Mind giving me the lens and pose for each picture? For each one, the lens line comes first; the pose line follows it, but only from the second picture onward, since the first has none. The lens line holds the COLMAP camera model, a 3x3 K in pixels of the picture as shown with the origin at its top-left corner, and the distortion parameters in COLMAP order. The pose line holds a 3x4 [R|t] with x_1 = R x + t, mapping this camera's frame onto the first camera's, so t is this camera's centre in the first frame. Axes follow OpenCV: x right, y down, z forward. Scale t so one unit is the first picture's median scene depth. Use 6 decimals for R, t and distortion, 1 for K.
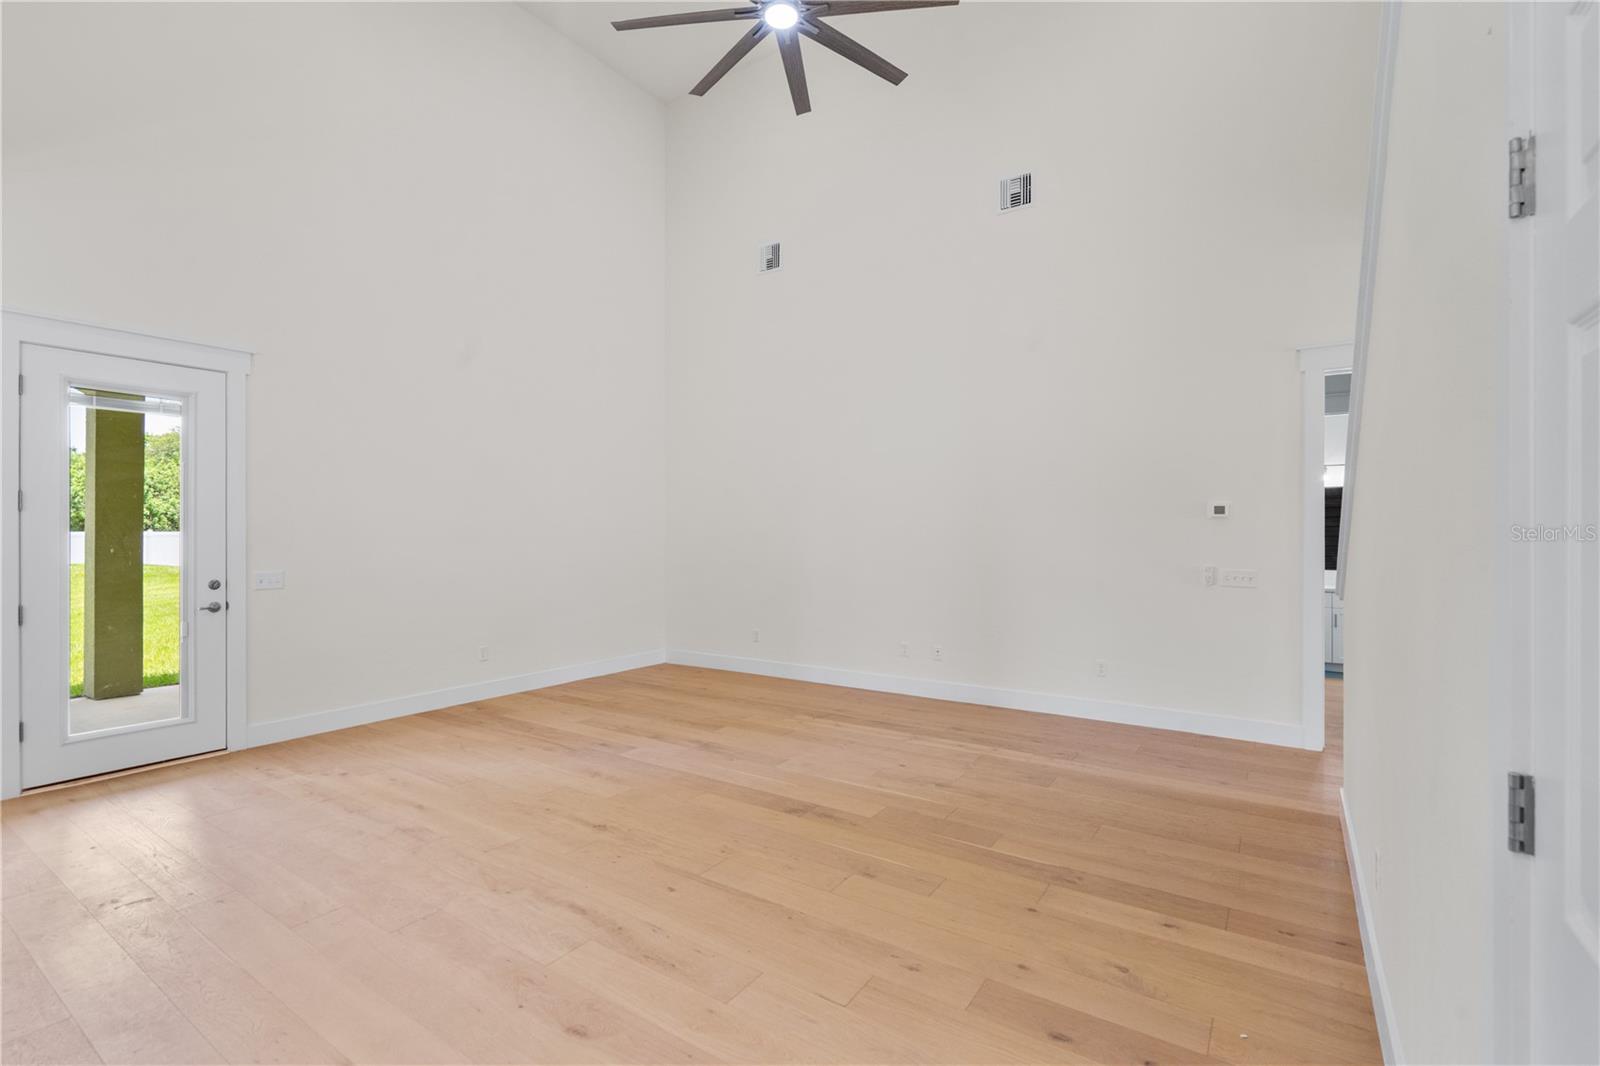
lens RADIAL K [[728.4, 0, 799.7], [0, 728.4, 531.7], [0, 0, 1]] dist [-0.001962, -0.000102]
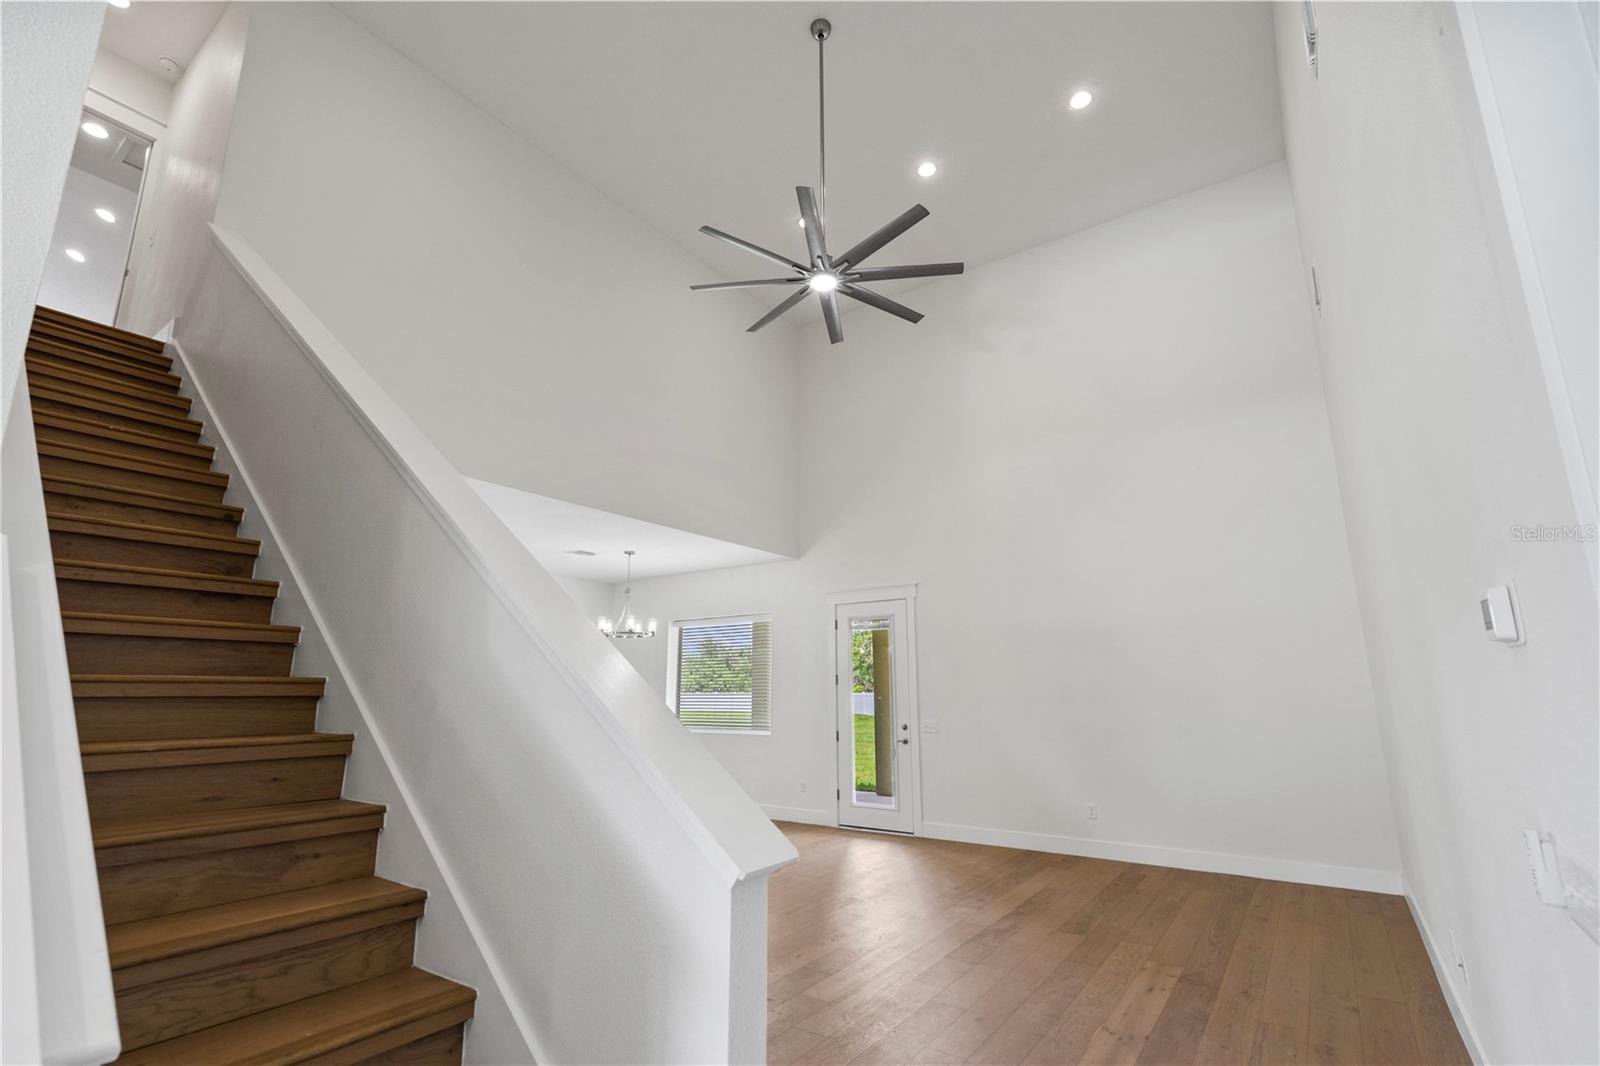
lens RADIAL K [[728.4, 0, 800.1], [0, 728.4, 537.9], [0, 0, 1]] dist [-0.001962, -0.000102]
pose [[-0.023856, -0.209083, -0.977607, 0.900305], [0.010118, 0.977785, -0.209368, -0.004519], [0.999664, -0.014886, -0.021211, 0.782969]]
